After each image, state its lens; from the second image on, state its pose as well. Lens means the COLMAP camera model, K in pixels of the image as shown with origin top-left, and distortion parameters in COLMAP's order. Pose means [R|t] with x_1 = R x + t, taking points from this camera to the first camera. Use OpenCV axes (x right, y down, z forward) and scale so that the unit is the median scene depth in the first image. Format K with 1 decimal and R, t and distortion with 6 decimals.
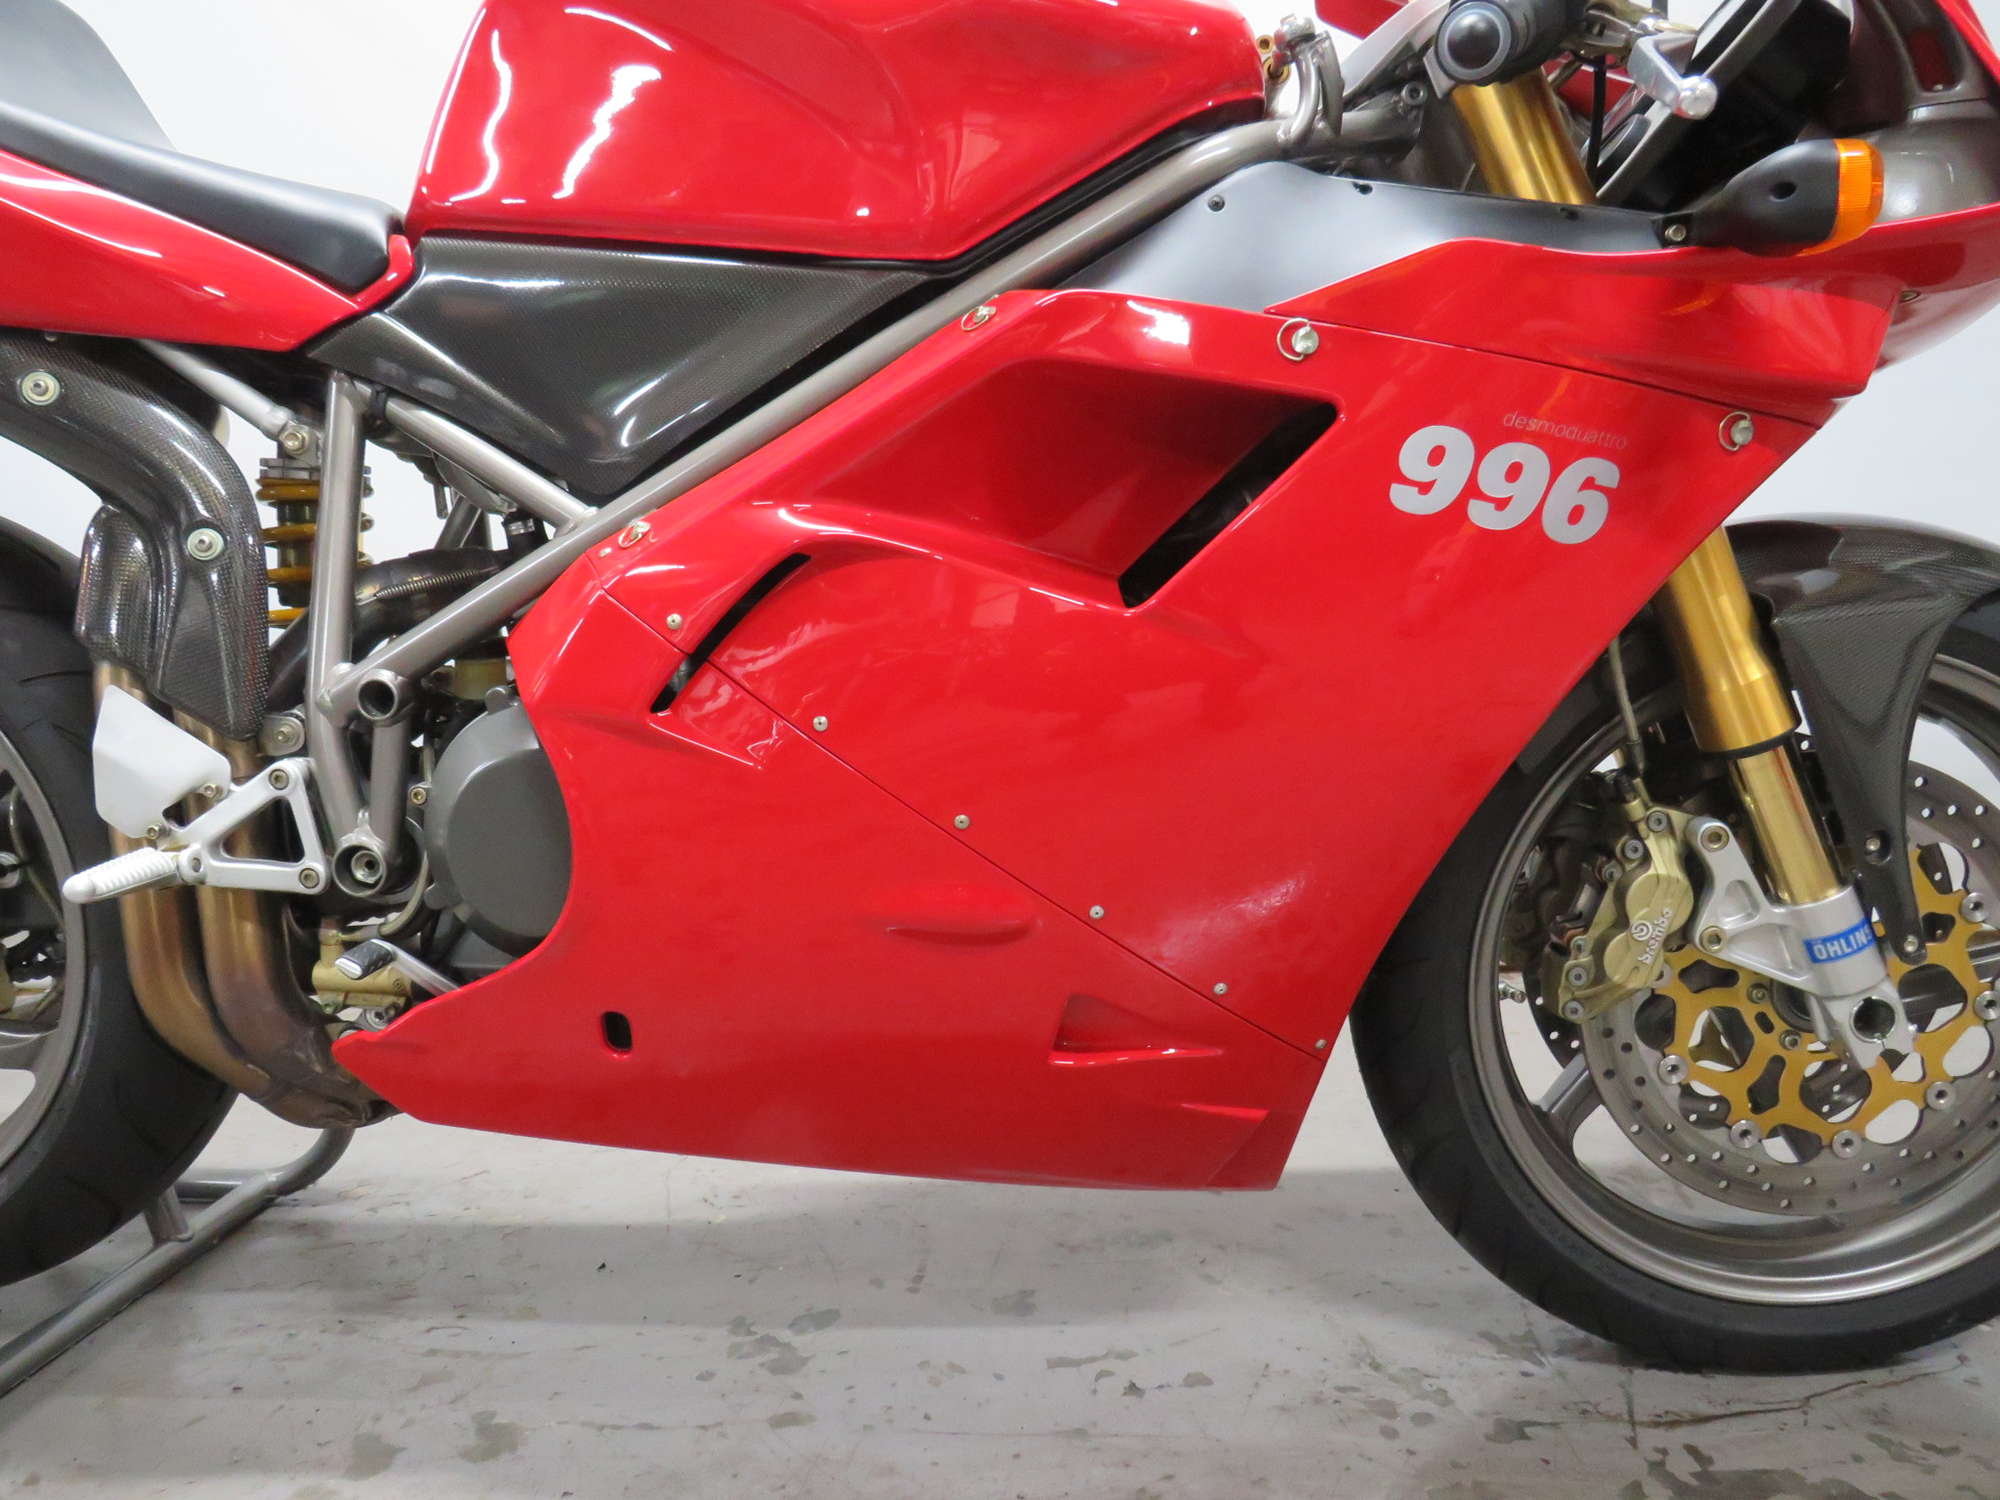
lens RADIAL K [[1377.4, 0, 1000.0], [0, 1377.4, 750.0], [0, 0, 1]] dist [-0.025948, 0.010054]
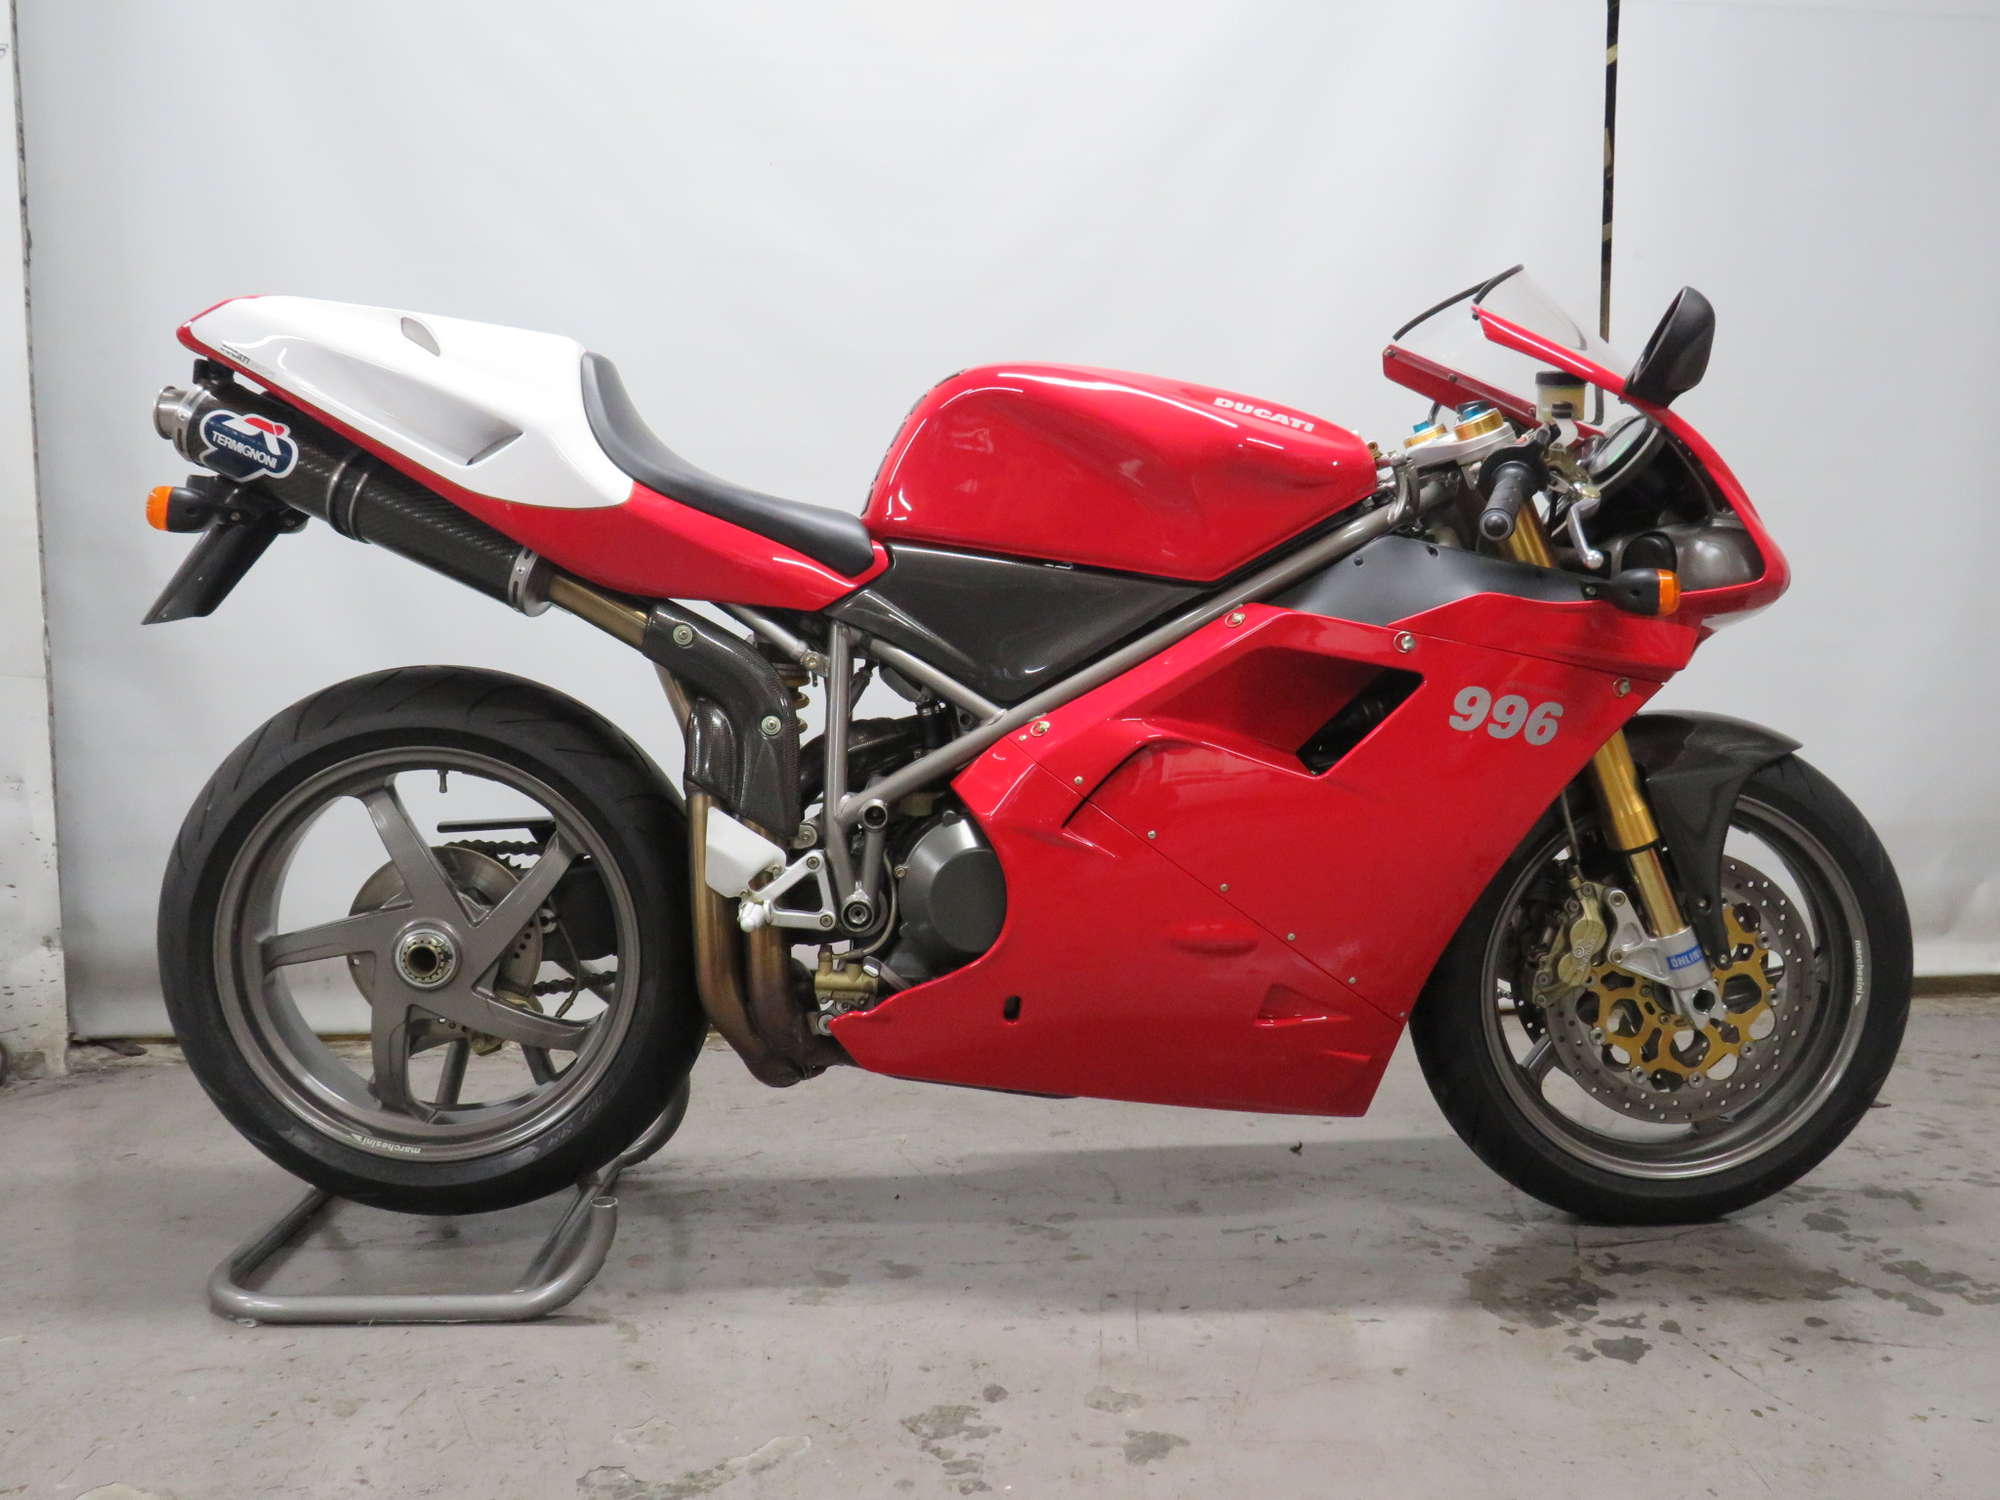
lens RADIAL K [[1837.6, 0, 1000.0], [0, 1837.6, 750.0], [0, 0, 1]] dist [-0.010752, -0.010974]
pose [[0.994442, 0.010675, 0.104747, -0.523393], [-0.007572, 0.999522, -0.029975, -0.051590], [-0.105017, 0.029015, 0.994047, -1.280994]]
